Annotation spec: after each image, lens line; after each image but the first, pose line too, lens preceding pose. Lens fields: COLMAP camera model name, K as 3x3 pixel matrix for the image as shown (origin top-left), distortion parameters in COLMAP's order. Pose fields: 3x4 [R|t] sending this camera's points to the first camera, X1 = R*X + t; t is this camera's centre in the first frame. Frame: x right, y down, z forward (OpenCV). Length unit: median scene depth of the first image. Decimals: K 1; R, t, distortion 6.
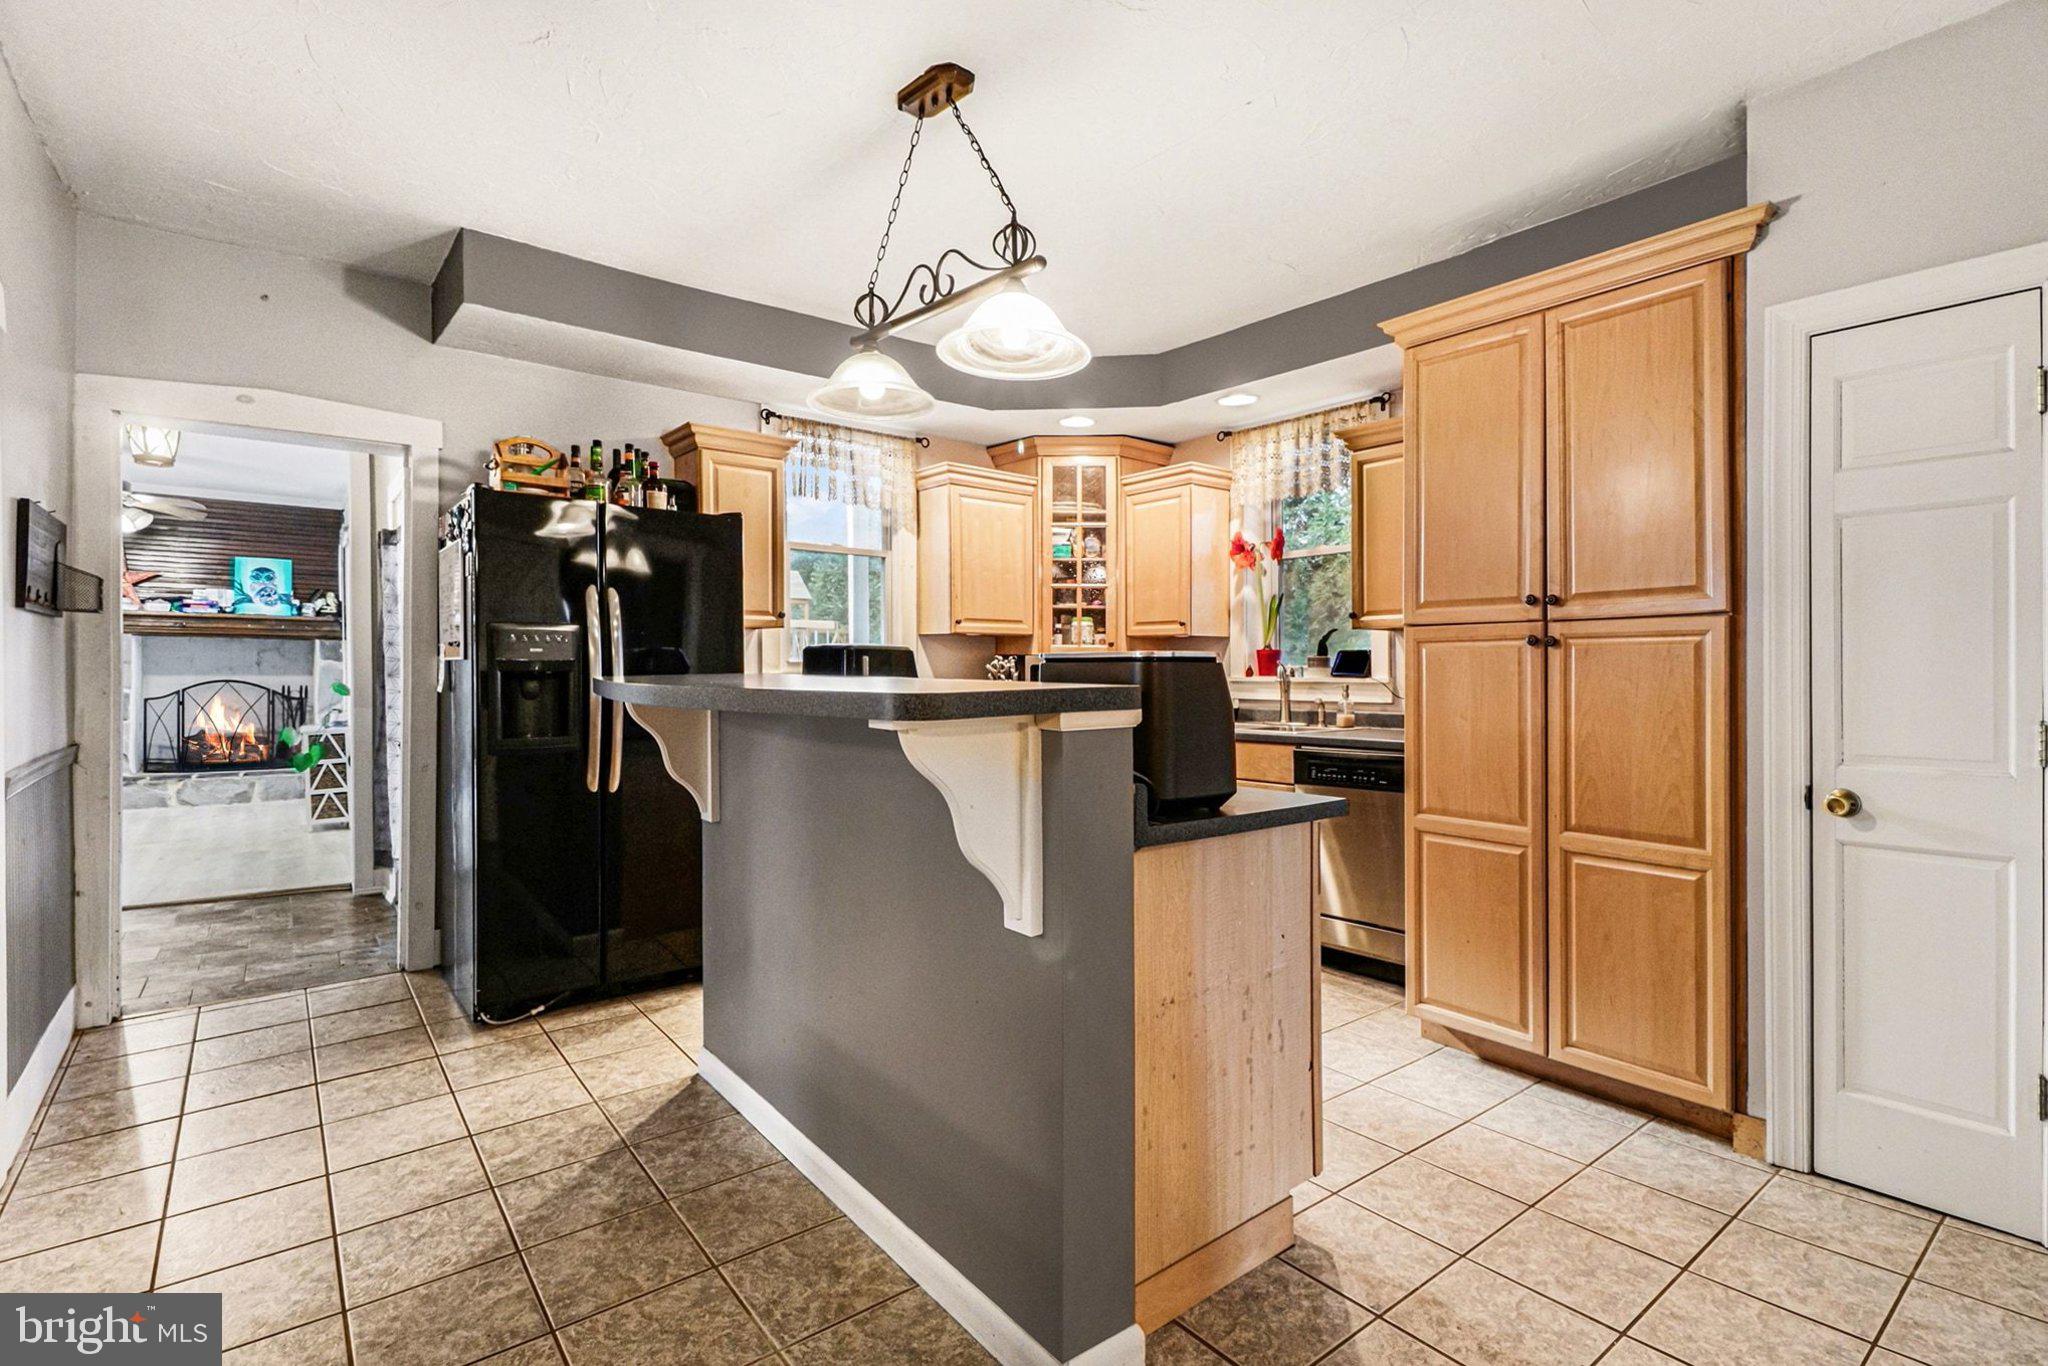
lens RADIAL K [[971.5, 0, 1059.6], [0, 971.5, 674.6], [0, 0, 1]] dist [-0.001903, -0.000446]
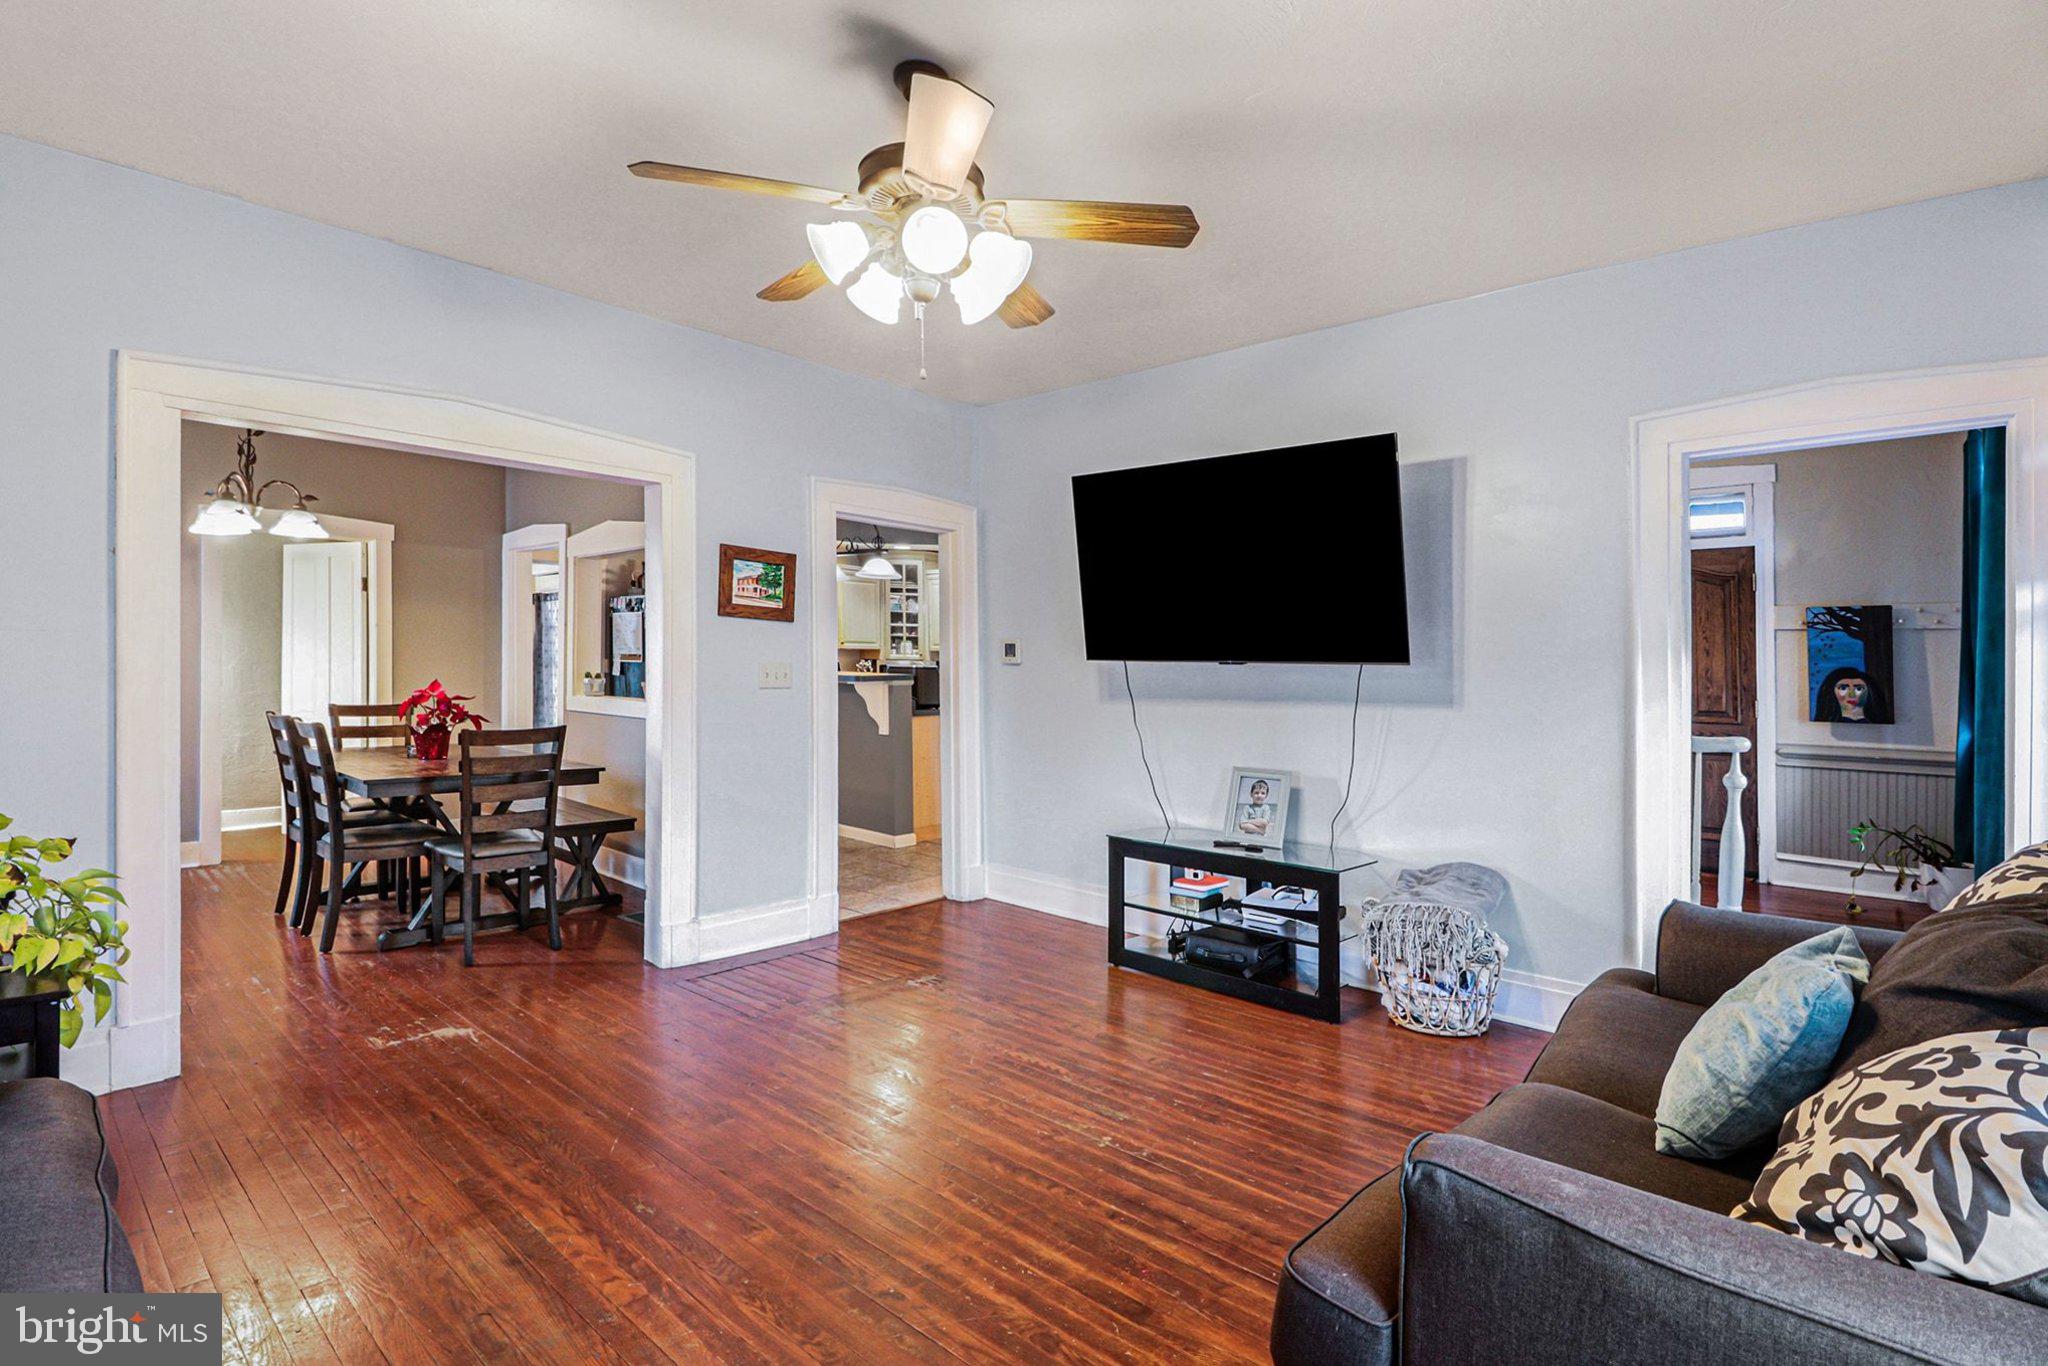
lens RADIAL K [[973.6, 0, 1013.5], [0, 973.6, 668.8], [0, 0, 1]] dist [0.002329, -0.015843]
pose [[0.992860, 0.003156, 0.119247, 0.005734], [-0.003263, 0.999994, 0.000697, -0.005822], [-0.119244, -0.001081, 0.992864, -1.170809]]
